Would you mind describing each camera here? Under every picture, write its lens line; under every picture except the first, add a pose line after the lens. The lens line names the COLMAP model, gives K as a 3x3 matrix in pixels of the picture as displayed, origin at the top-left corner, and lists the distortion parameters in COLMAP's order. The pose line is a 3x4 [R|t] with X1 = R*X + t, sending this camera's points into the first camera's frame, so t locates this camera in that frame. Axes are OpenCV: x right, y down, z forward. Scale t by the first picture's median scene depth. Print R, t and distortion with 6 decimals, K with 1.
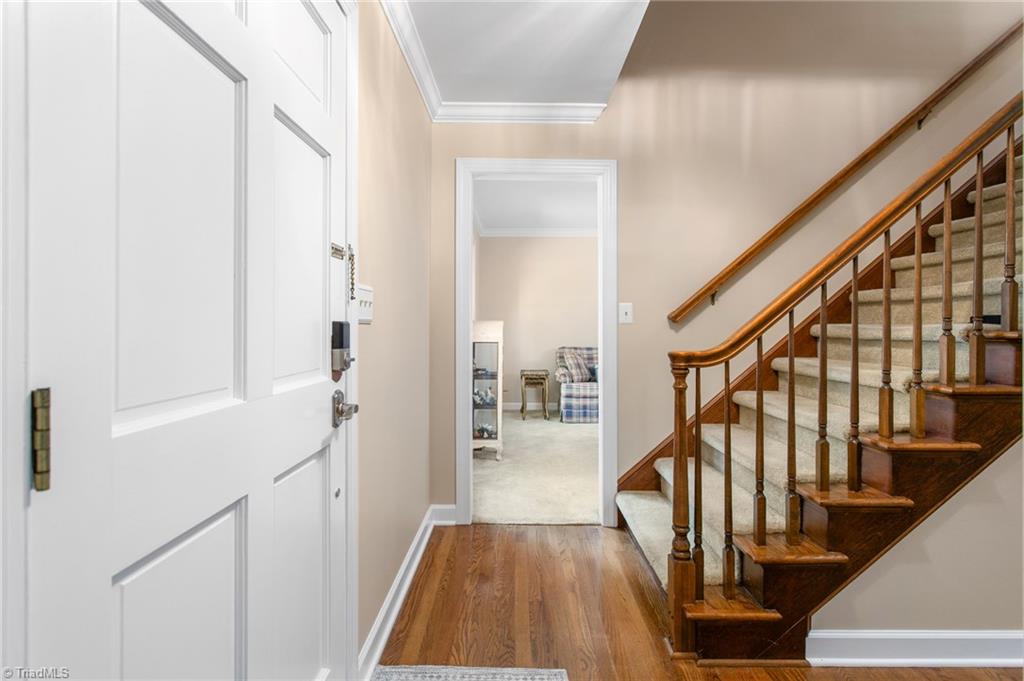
lens RADIAL K [[500.5, 0, 515.2], [0, 500.5, 336.5], [0, 0, 1]] dist [0.001579, 0.000480]
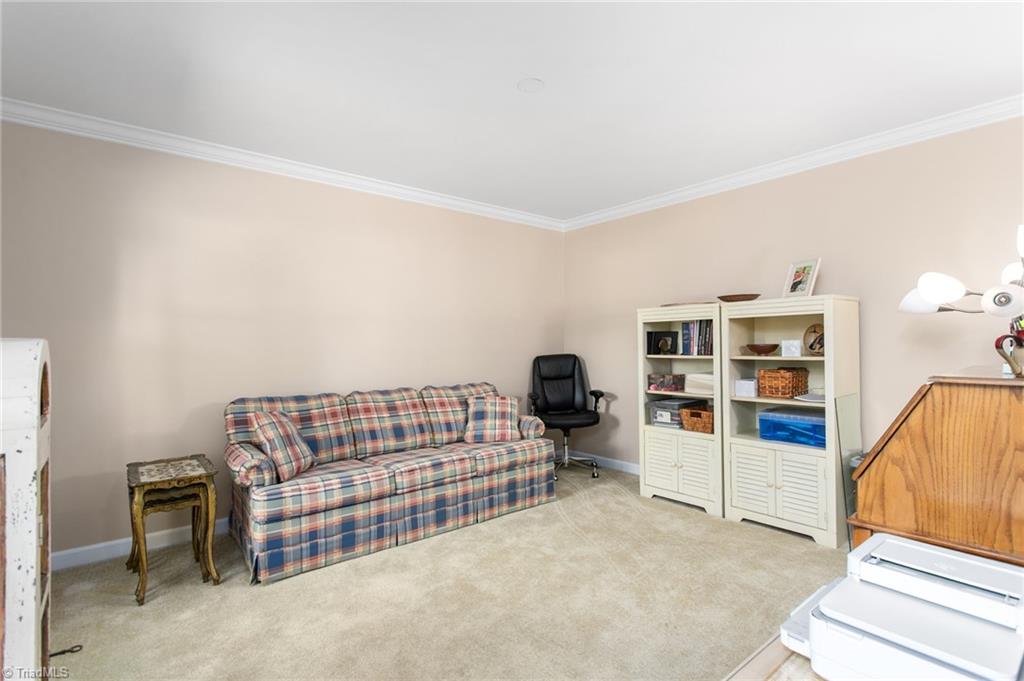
lens RADIAL K [[500.5, 0, 515.2], [0, 500.5, 336.5], [0, 0, 1]] dist [0.001579, 0.000480]
pose [[0.765194, -0.008362, 0.643746, -0.009045], [0.037690, 0.998783, -0.031827, -0.013786], [-0.642696, 0.048617, 0.764577, 0.519901]]
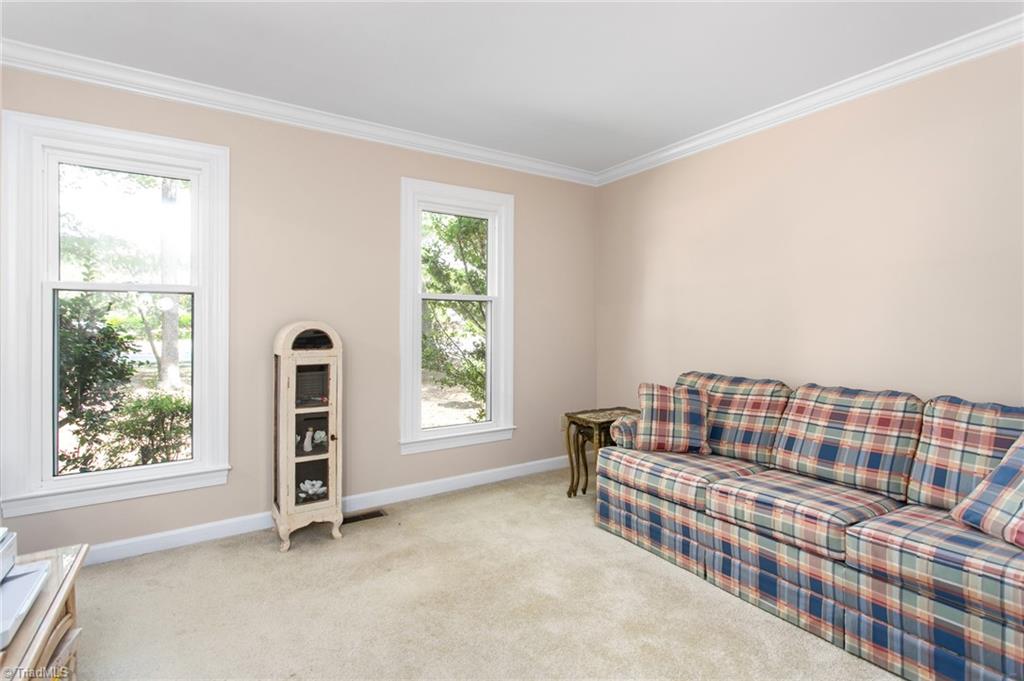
lens RADIAL K [[500.5, 0, 515.2], [0, 500.5, 336.5], [0, 0, 1]] dist [0.001579, 0.000480]
pose [[0.535858, 0.003269, -0.844302, 0.453772], [-0.016781, 0.999836, -0.006779, -0.007847], [0.844142, 0.017801, 0.535825, 0.650169]]
